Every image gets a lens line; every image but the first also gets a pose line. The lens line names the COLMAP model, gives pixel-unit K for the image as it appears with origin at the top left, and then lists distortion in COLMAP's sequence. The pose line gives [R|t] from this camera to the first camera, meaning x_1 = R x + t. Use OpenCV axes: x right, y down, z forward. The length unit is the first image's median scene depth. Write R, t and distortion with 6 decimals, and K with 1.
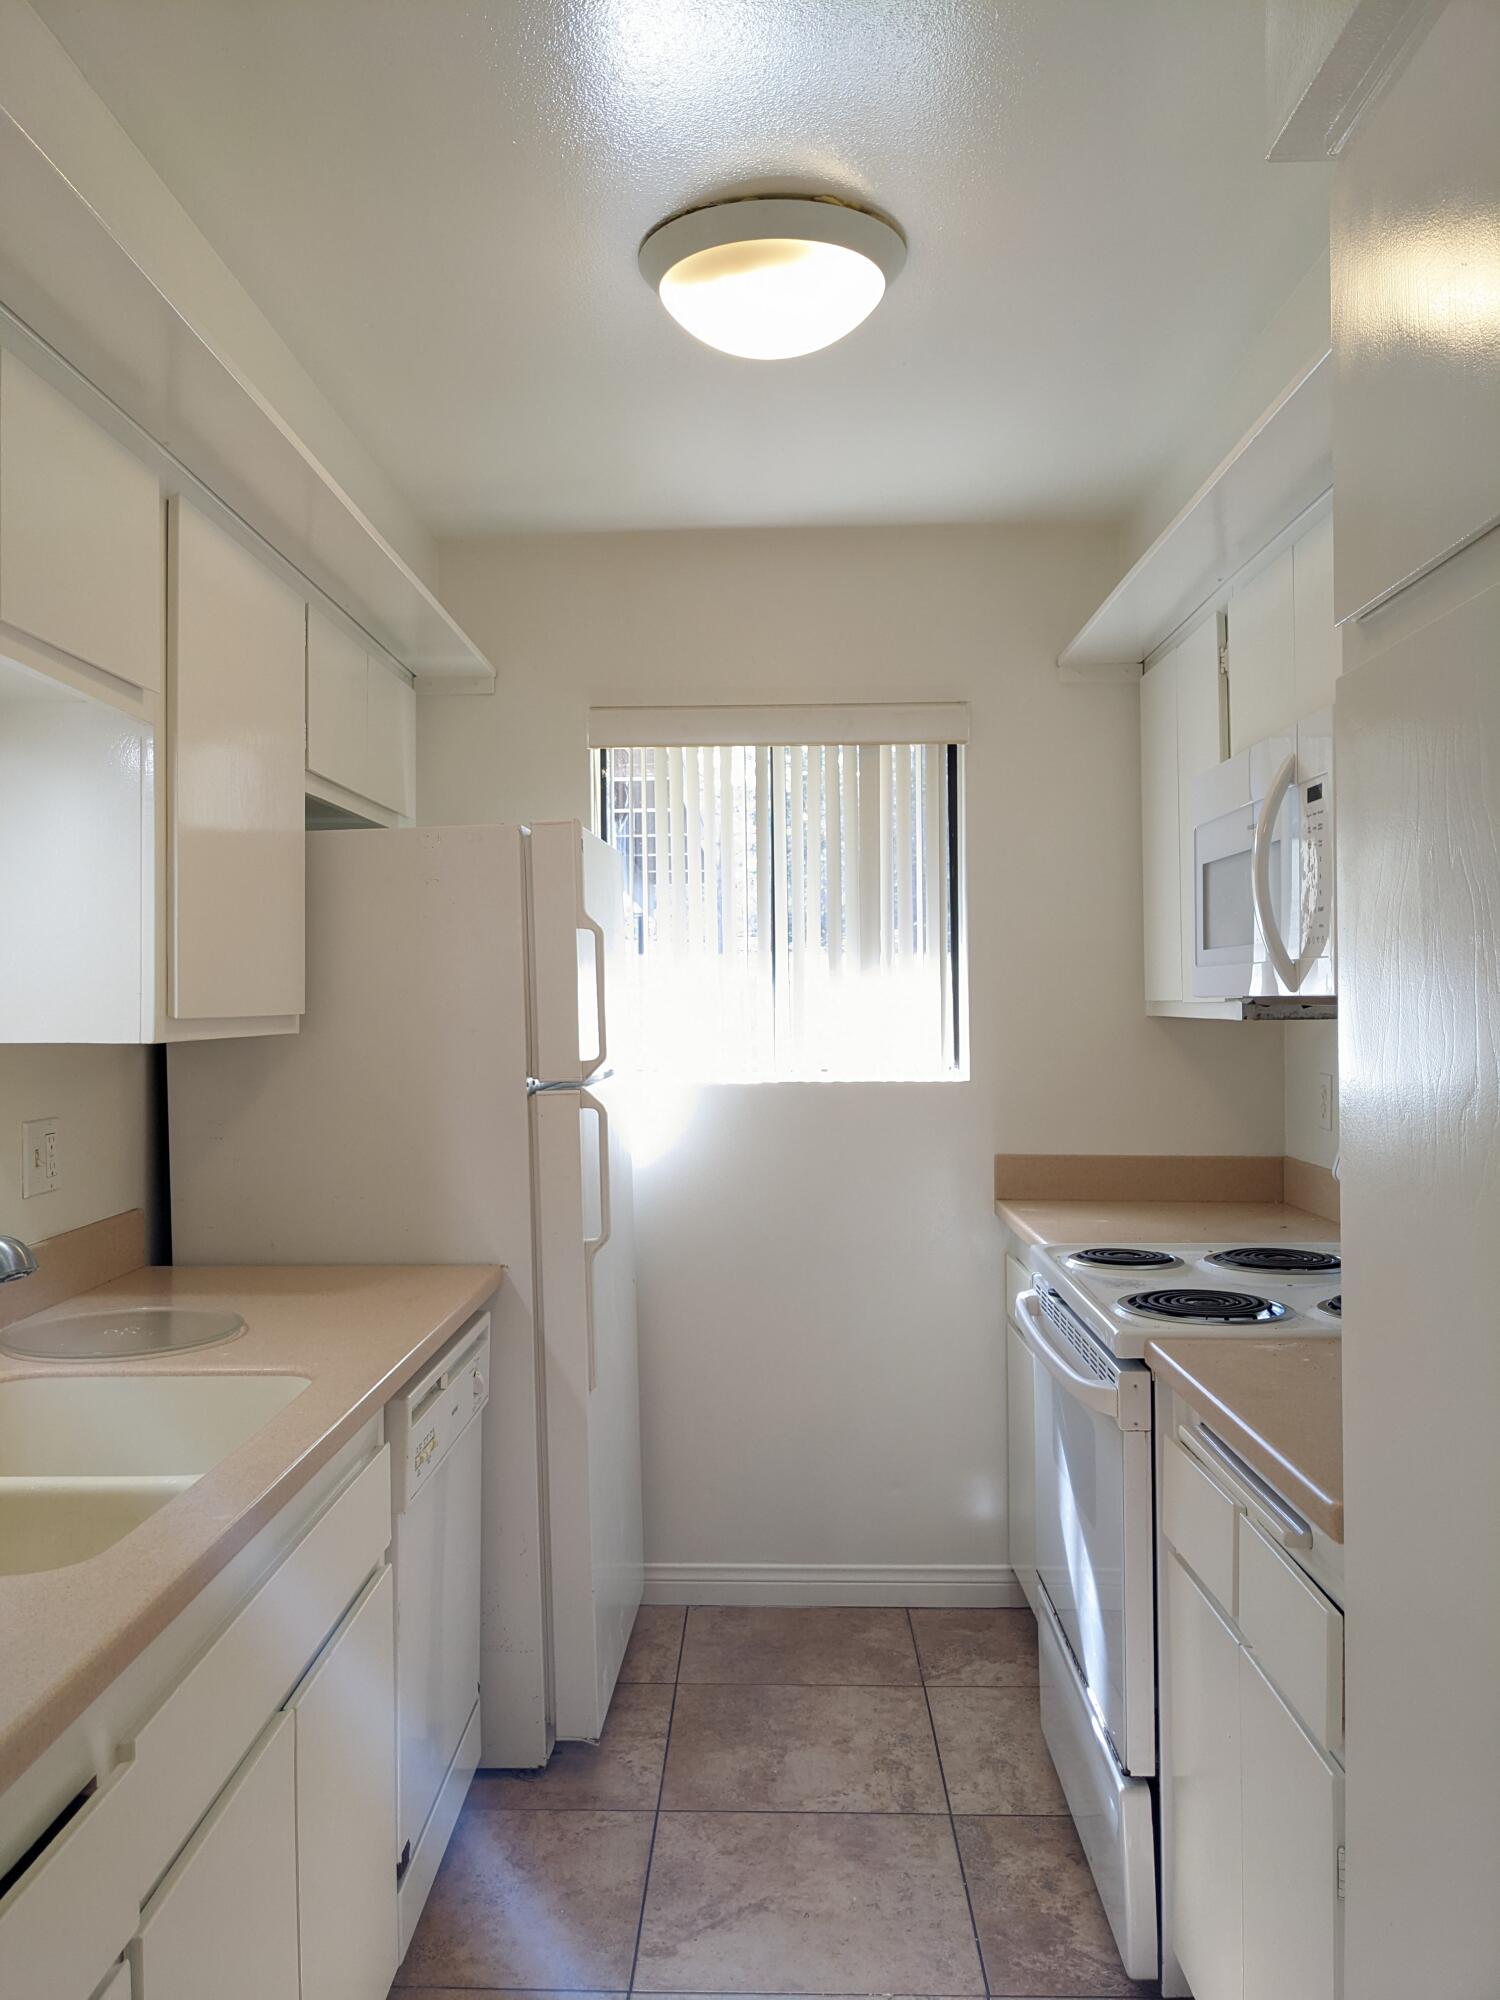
lens RADIAL K [[1589.6, 0, 743.8], [0, 1589.6, 985.5], [0, 0, 1]] dist [0.002671, -0.053511]
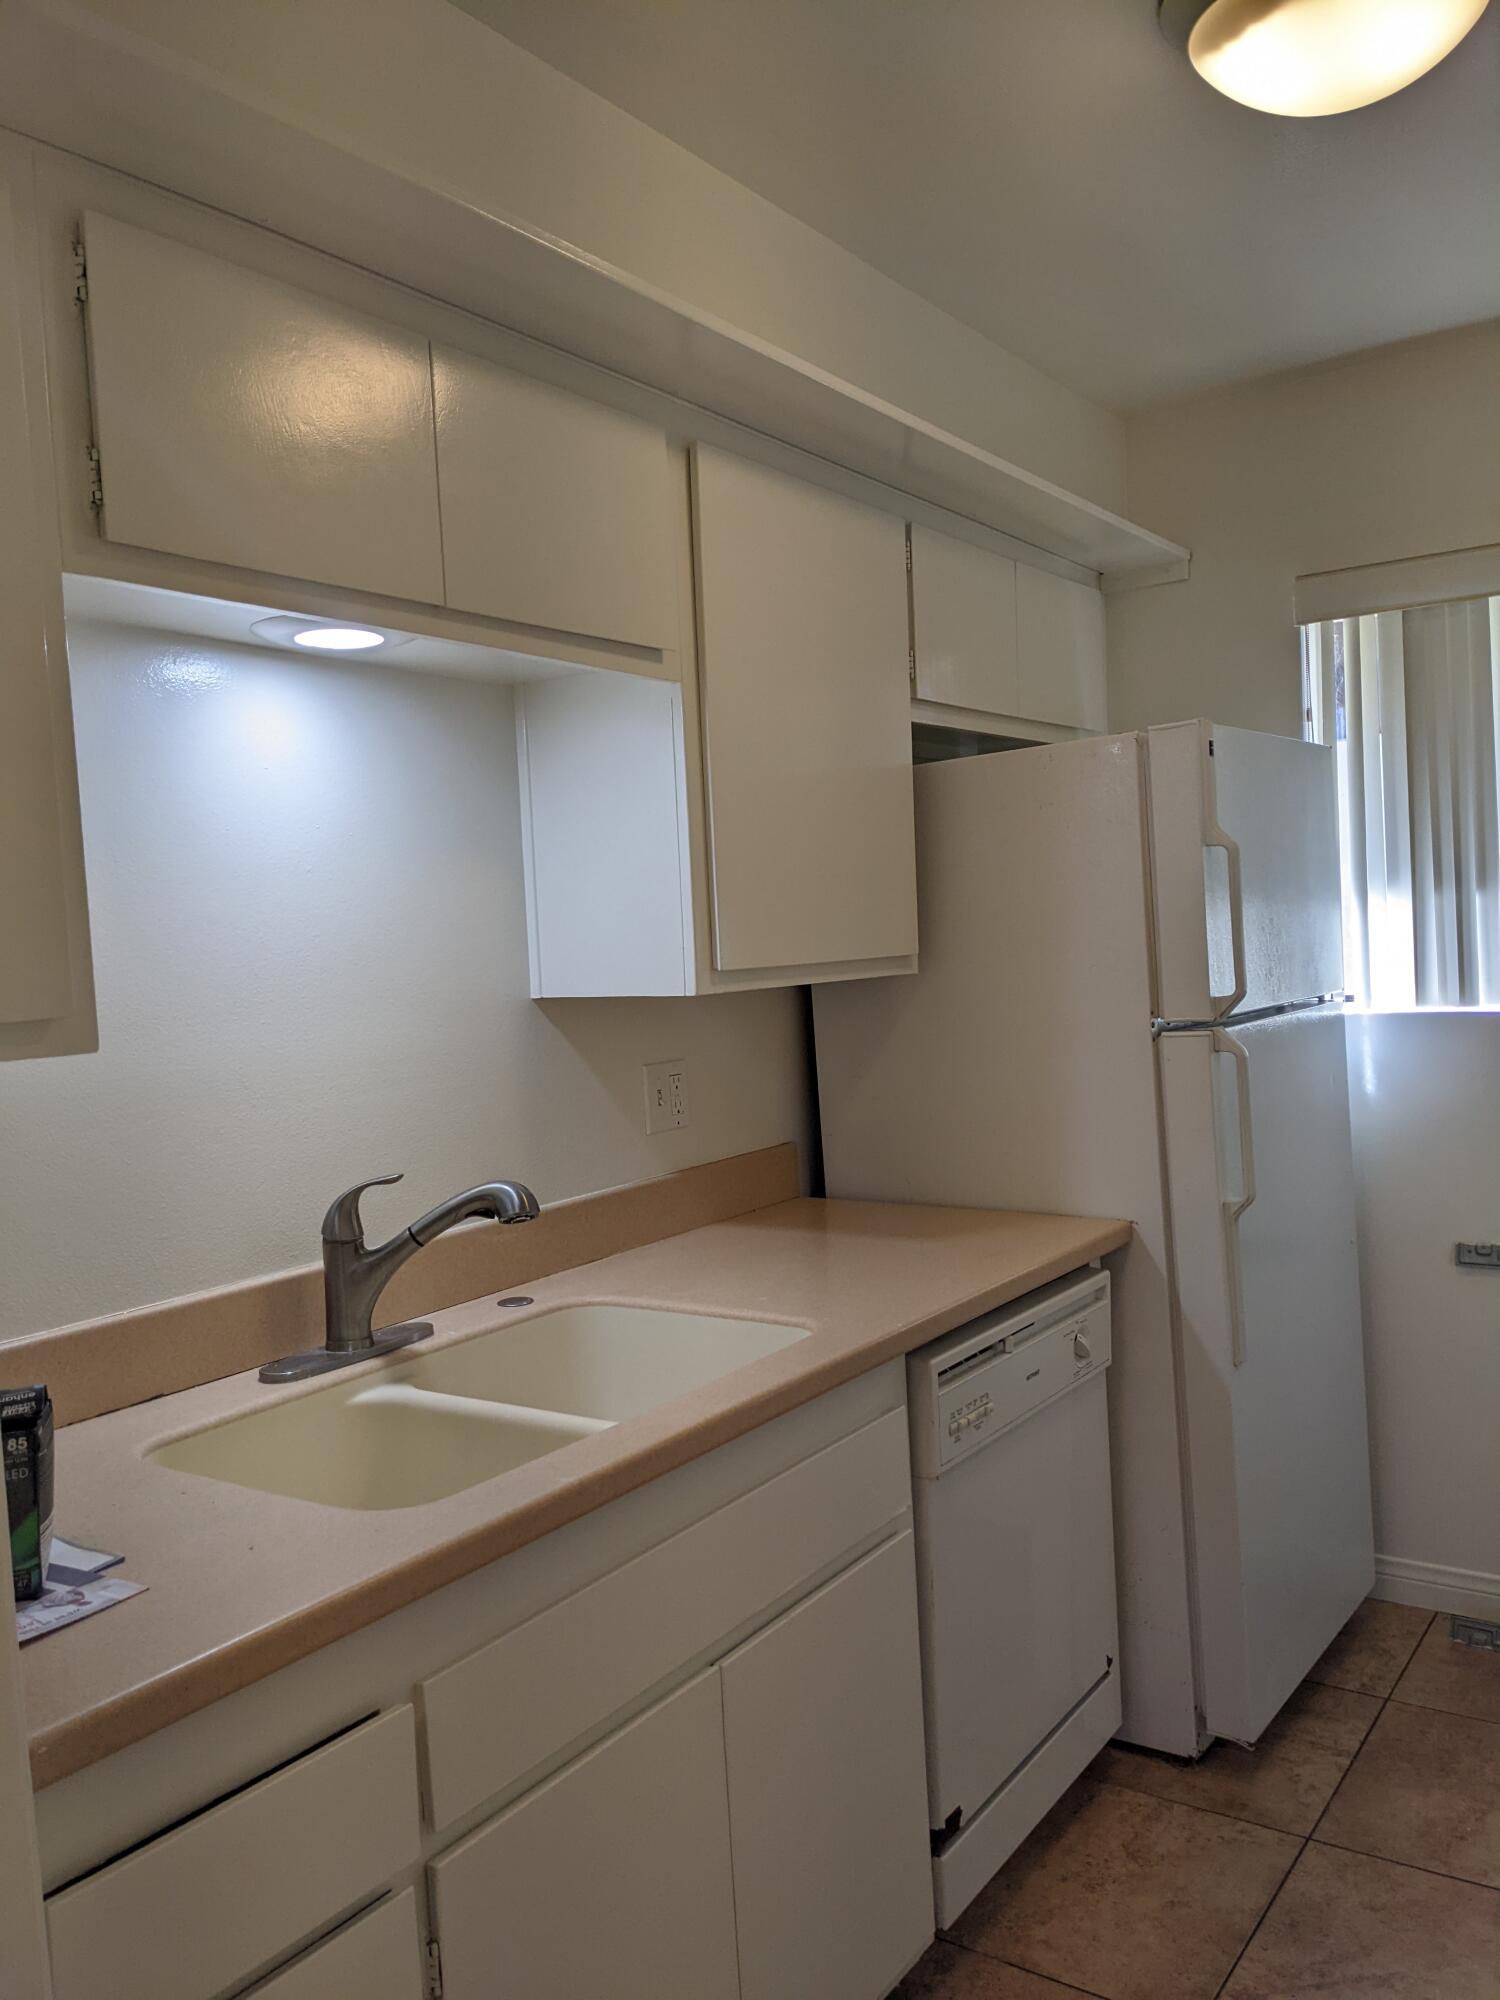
lens RADIAL K [[1589.6, 0, 747.9], [0, 1589.6, 1017.9], [0, 0, 1]] dist [0.002671, -0.053511]
pose [[0.822780, -0.000835, -0.568359, 0.188260], [0.048116, 0.996511, 0.068191, -0.013902], [0.566320, -0.083454, 0.819950, 0.131674]]
